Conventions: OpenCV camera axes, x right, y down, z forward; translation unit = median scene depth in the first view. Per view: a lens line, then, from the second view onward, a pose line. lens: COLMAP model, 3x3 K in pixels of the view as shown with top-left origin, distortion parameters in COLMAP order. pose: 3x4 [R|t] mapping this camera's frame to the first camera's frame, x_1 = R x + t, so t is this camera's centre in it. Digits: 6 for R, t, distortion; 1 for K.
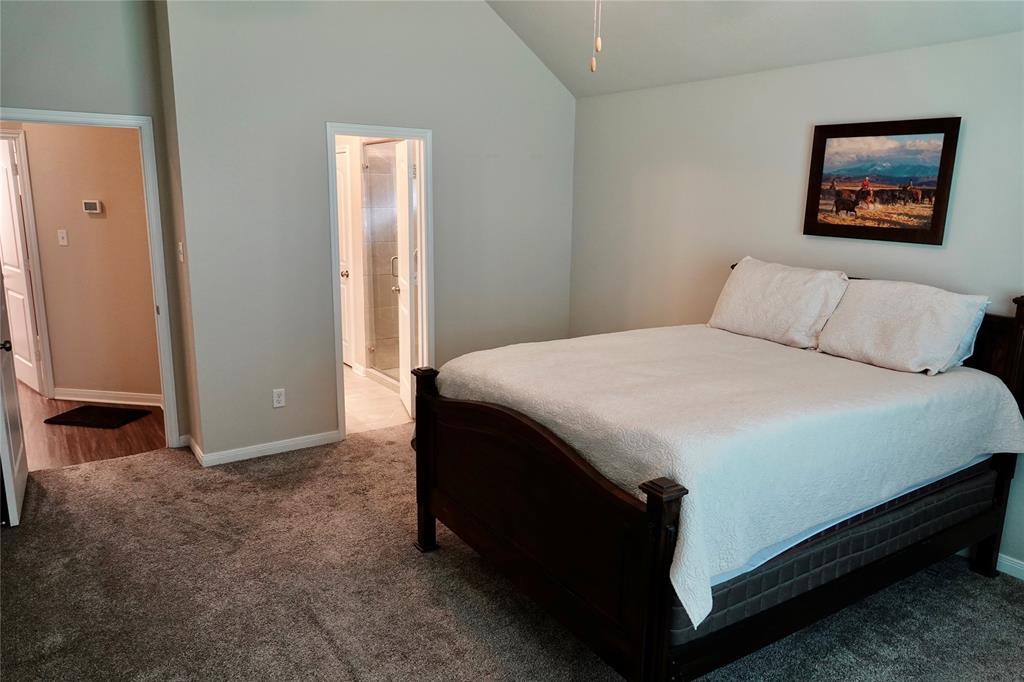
lens RADIAL K [[713.8, 0, 511.9], [0, 713.8, 343.5], [0, 0, 1]] dist [0.001111, 0.000804]
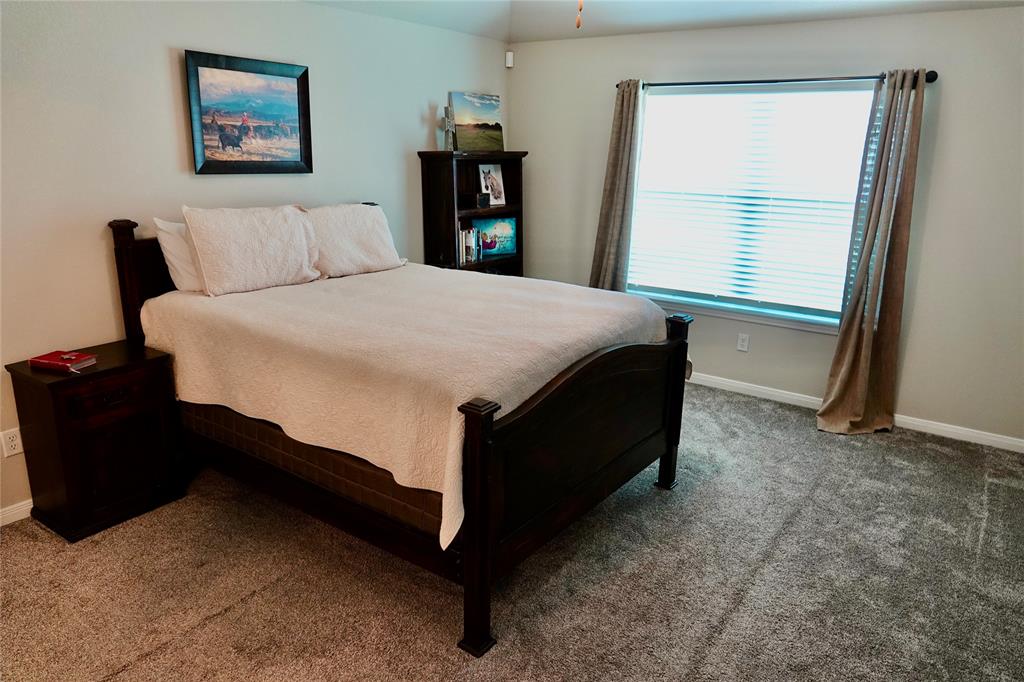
lens RADIAL K [[713.8, 0, 511.7], [0, 713.8, 340.0], [0, 0, 1]] dist [0.001111, 0.000804]
pose [[-0.362792, -0.275737, 0.890141, -0.639858], [0.162784, 0.921781, 0.351883, -0.228456], [-0.917542, 0.272561, -0.289529, 1.025821]]
